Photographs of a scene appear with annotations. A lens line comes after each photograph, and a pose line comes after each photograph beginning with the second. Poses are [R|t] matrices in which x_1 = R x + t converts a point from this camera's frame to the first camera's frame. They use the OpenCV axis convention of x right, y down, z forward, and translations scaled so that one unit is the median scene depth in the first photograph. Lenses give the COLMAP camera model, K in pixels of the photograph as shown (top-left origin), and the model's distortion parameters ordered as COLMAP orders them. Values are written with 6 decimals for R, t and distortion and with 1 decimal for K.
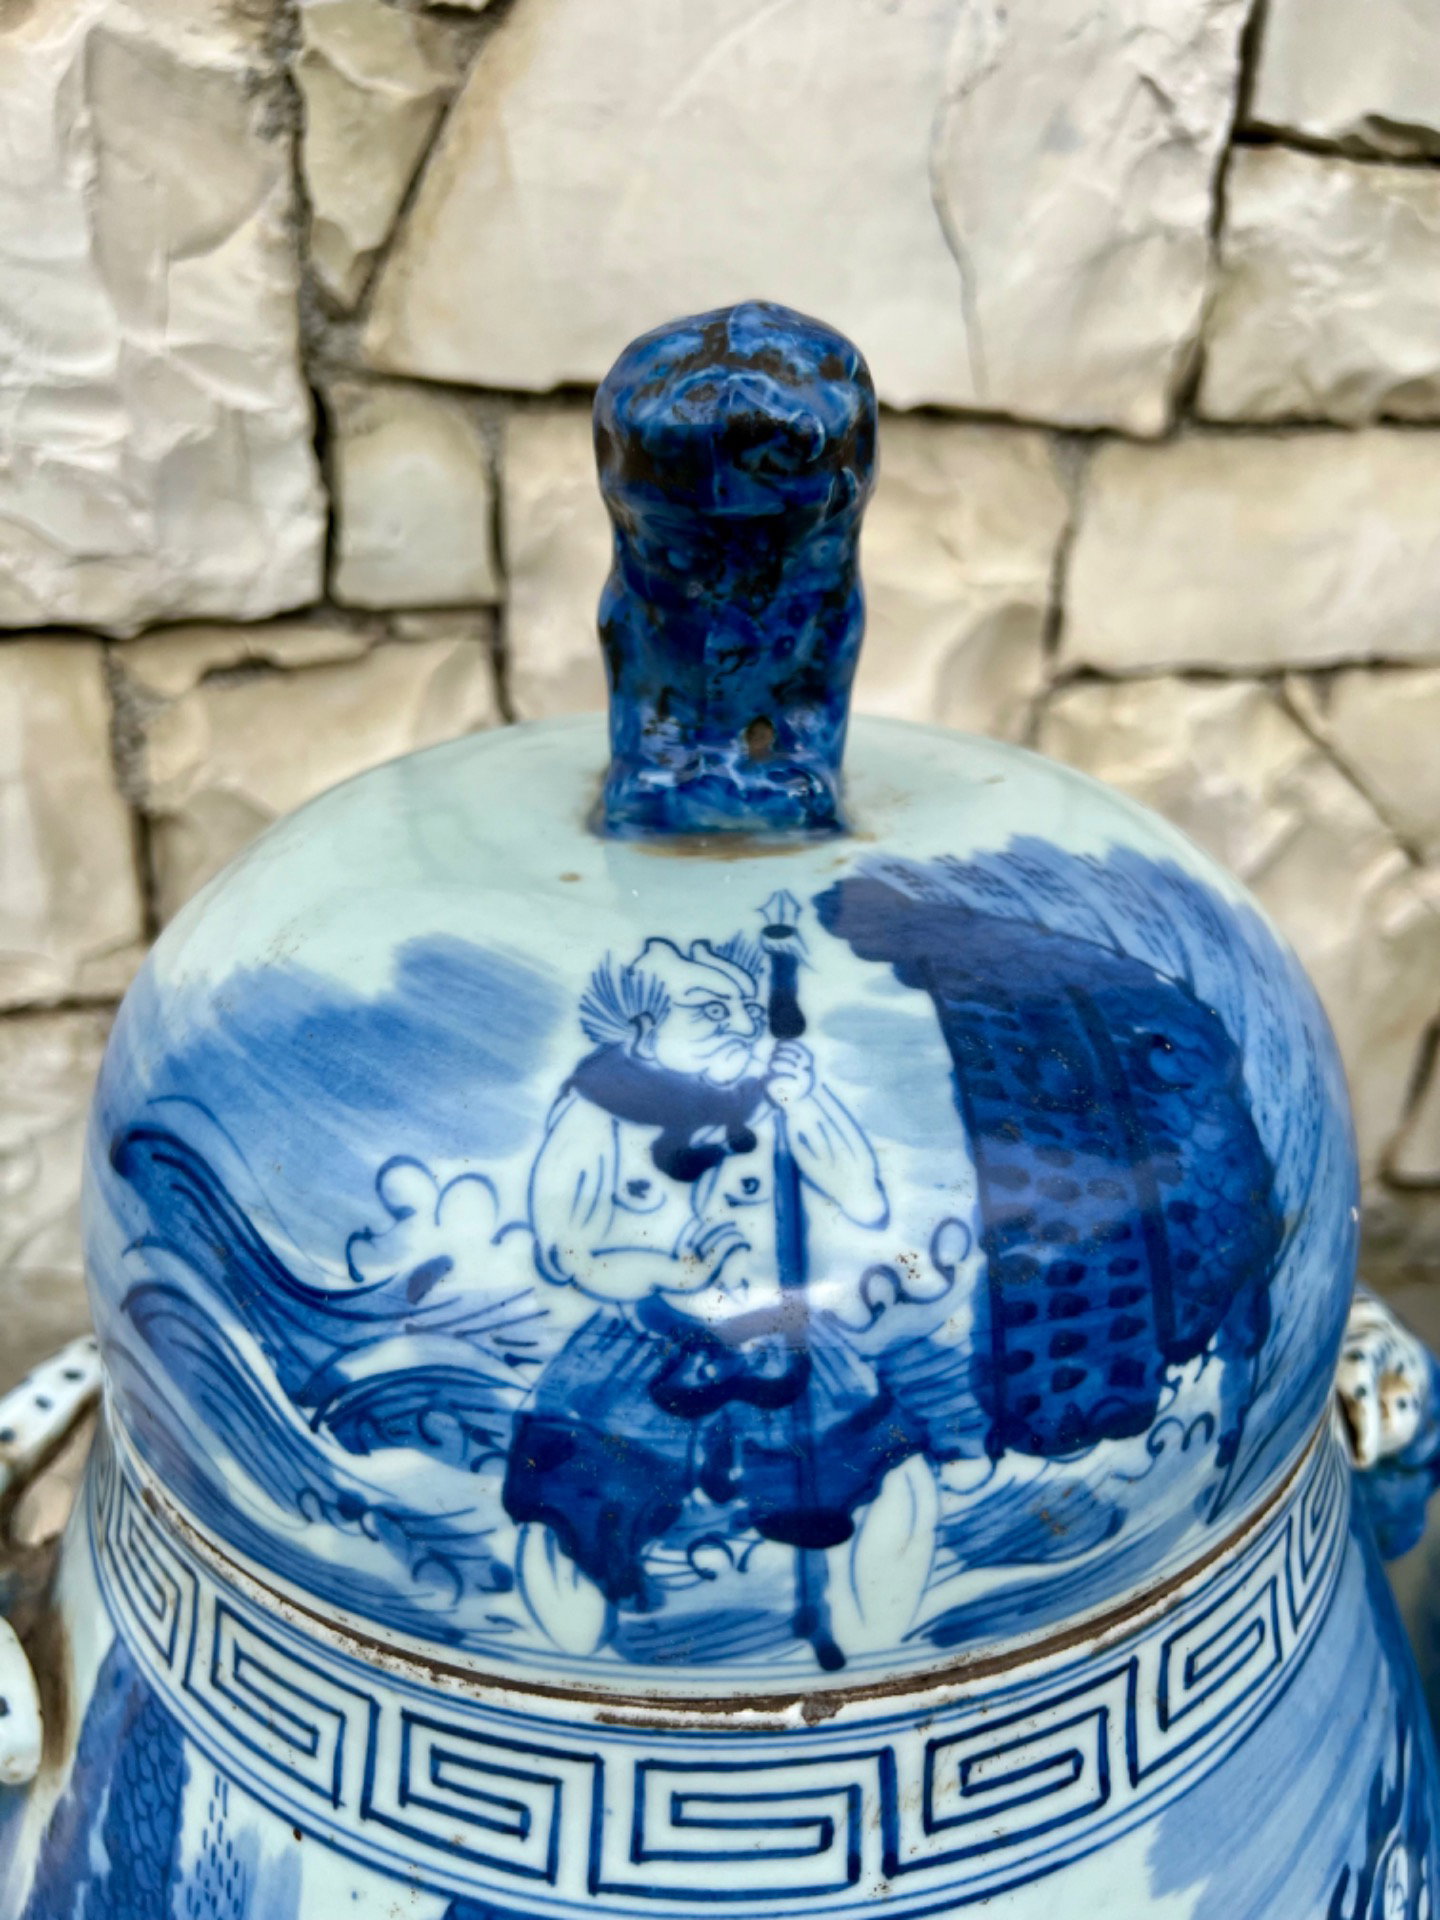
lens RADIAL K [[1495.6, 0, 729.7], [0, 1495.6, 973.5], [0, 0, 1]] dist [0.004493, -0.032157]
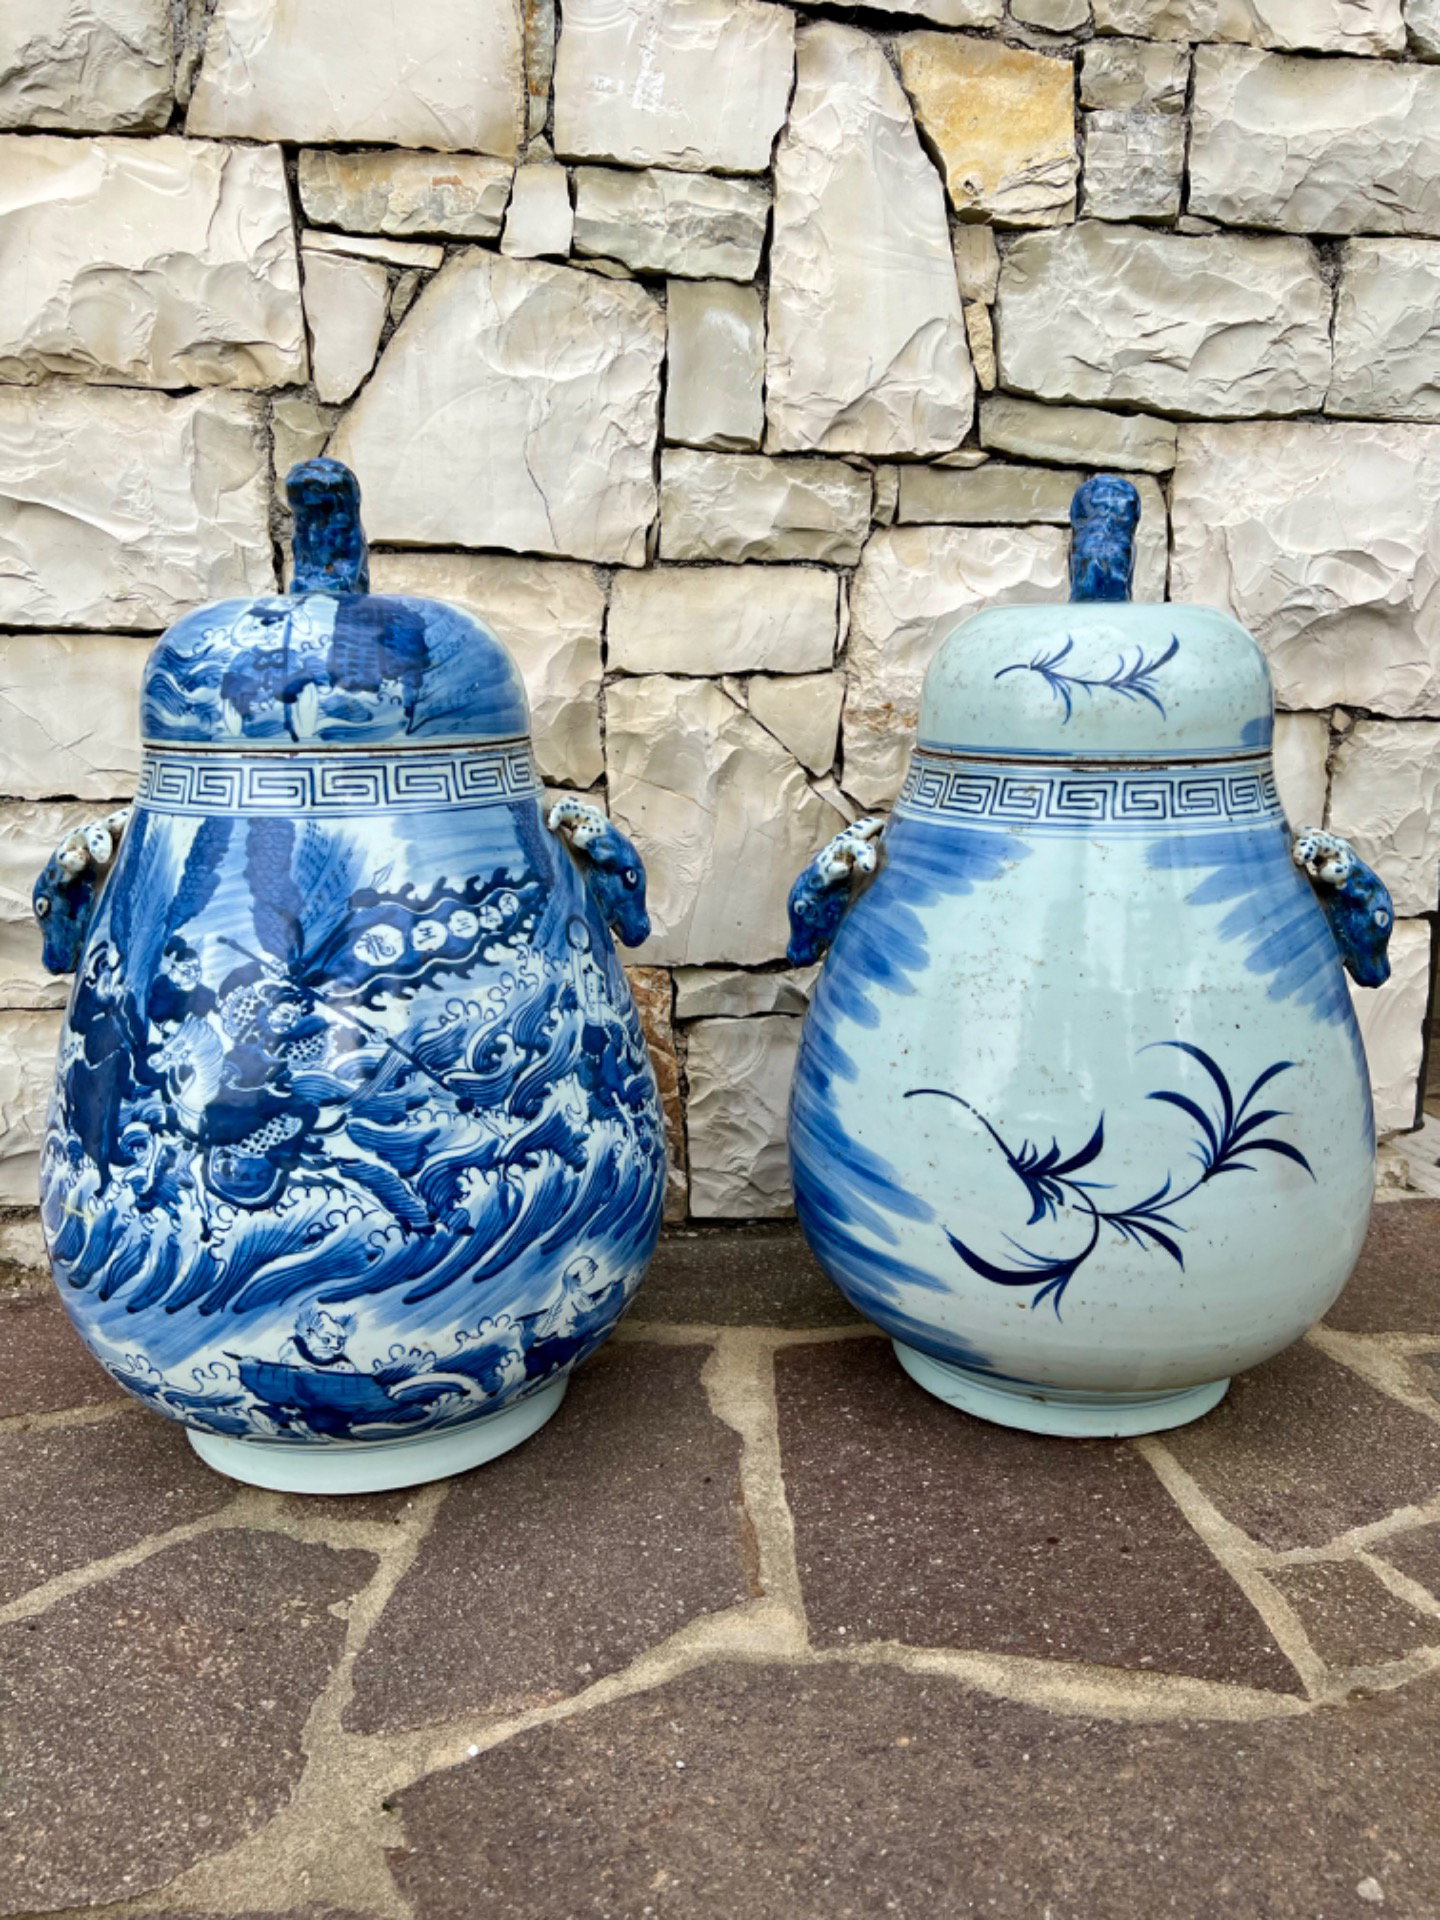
lens RADIAL K [[1438.5, 0, 726.2], [0, 1438.5, 958.0], [0, 0, 1]] dist [0.053414, -0.064410]
pose [[0.996187, 0.002130, -0.087218, 0.769183], [-0.021932, 0.973711, -0.226729, 0.920837], [0.084443, 0.227778, 0.970045, -1.277094]]
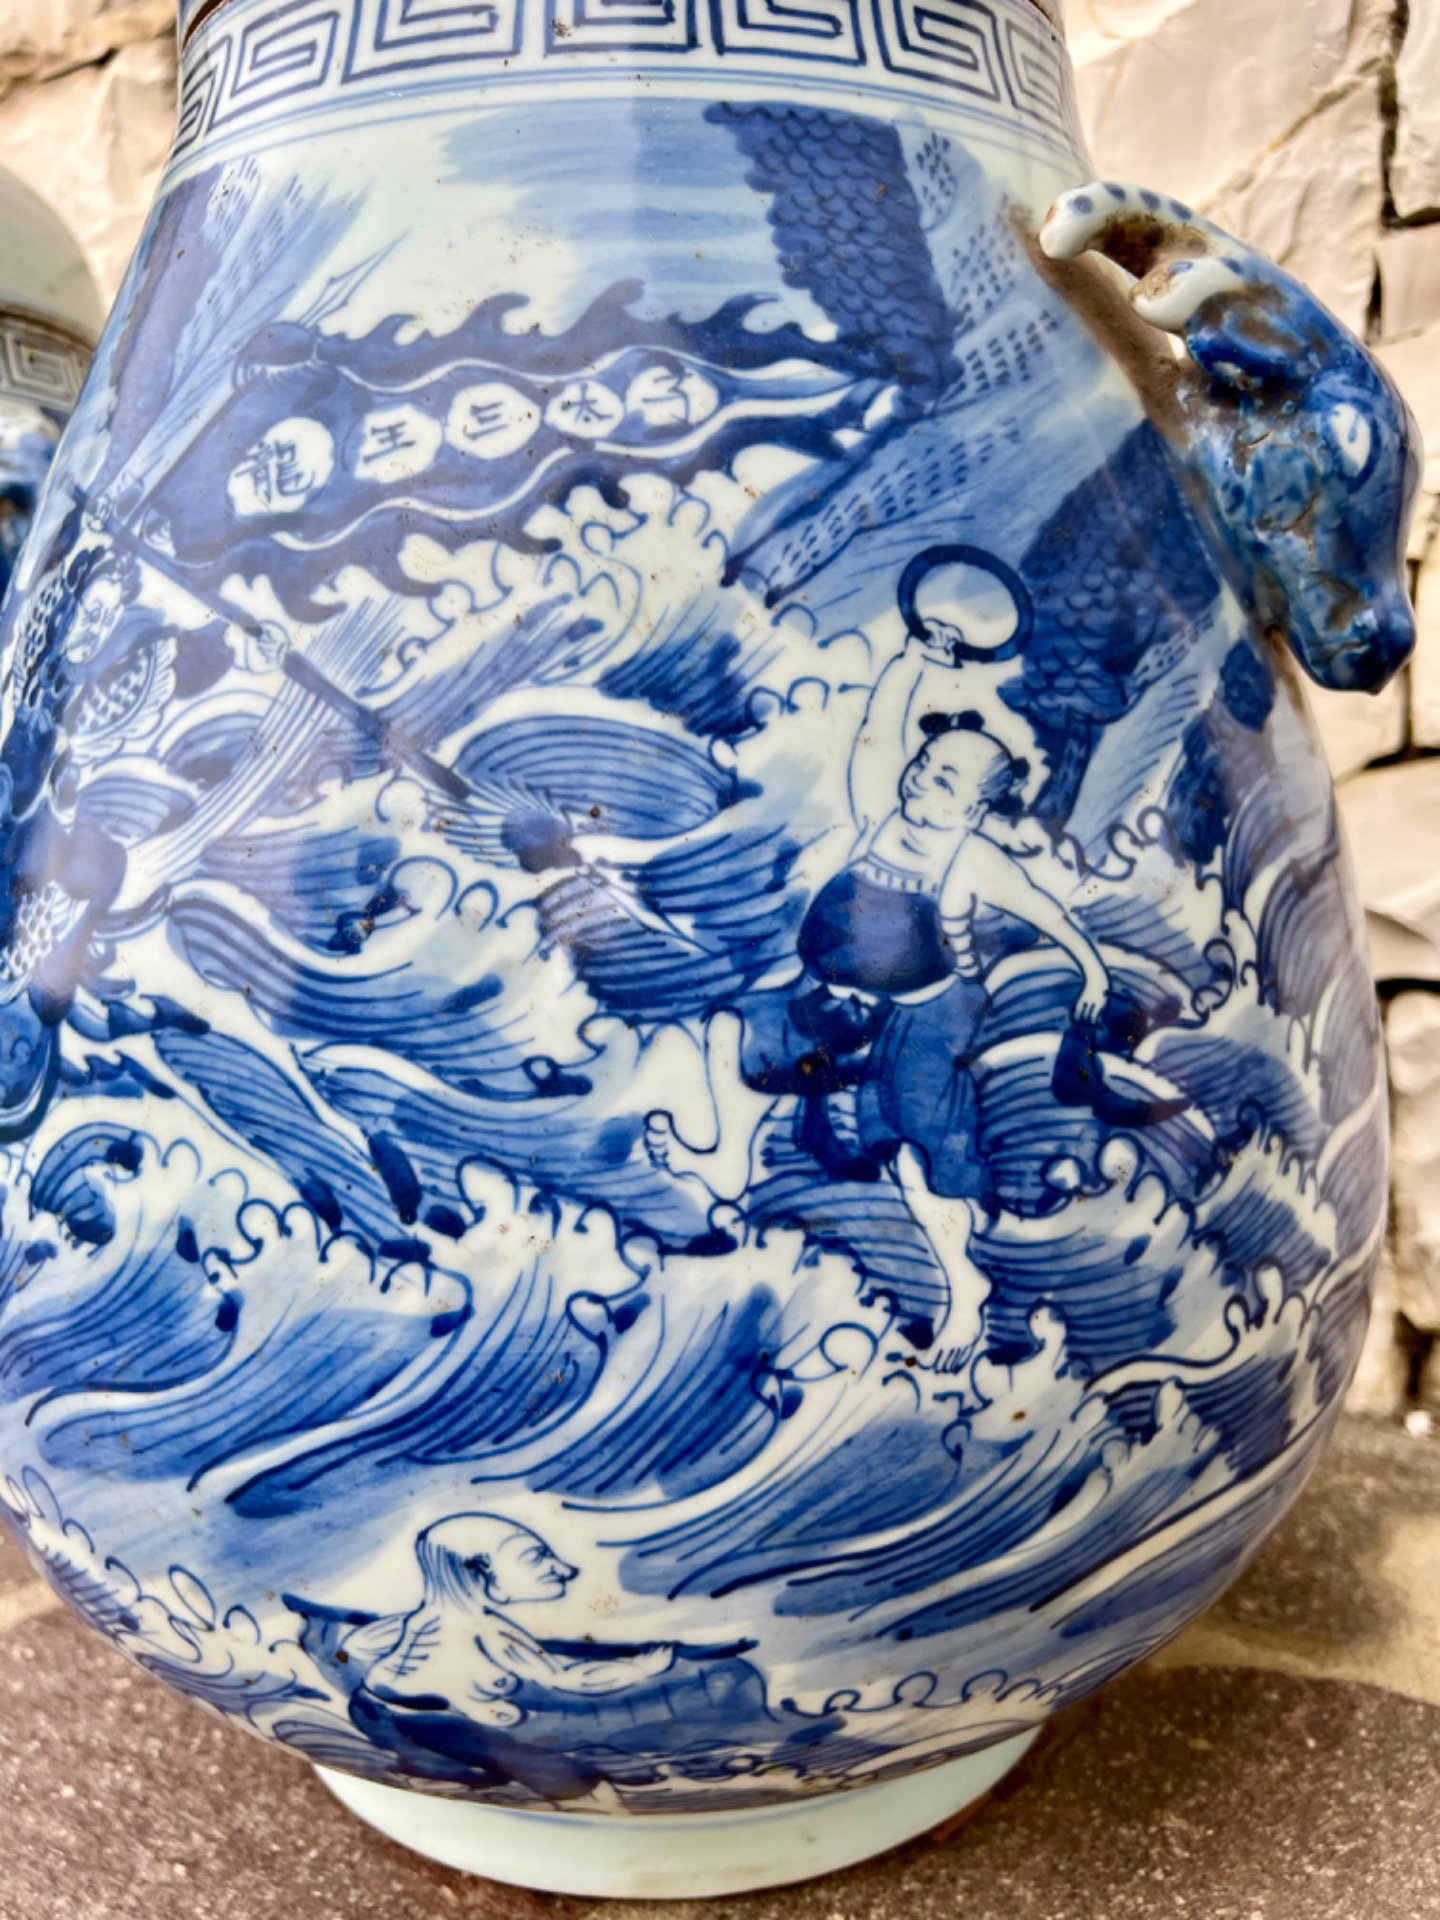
lens RADIAL K [[1499.3, 0, 748.4], [0, 1499.3, 964.2], [0, 0, 1]] dist [0.032578, -0.088728]
pose [[0.706295, 0.074545, -0.703982, 1.836859], [-0.277222, 0.944144, -0.178157, 0.728867], [0.651380, 0.320990, 0.687510, 0.480937]]
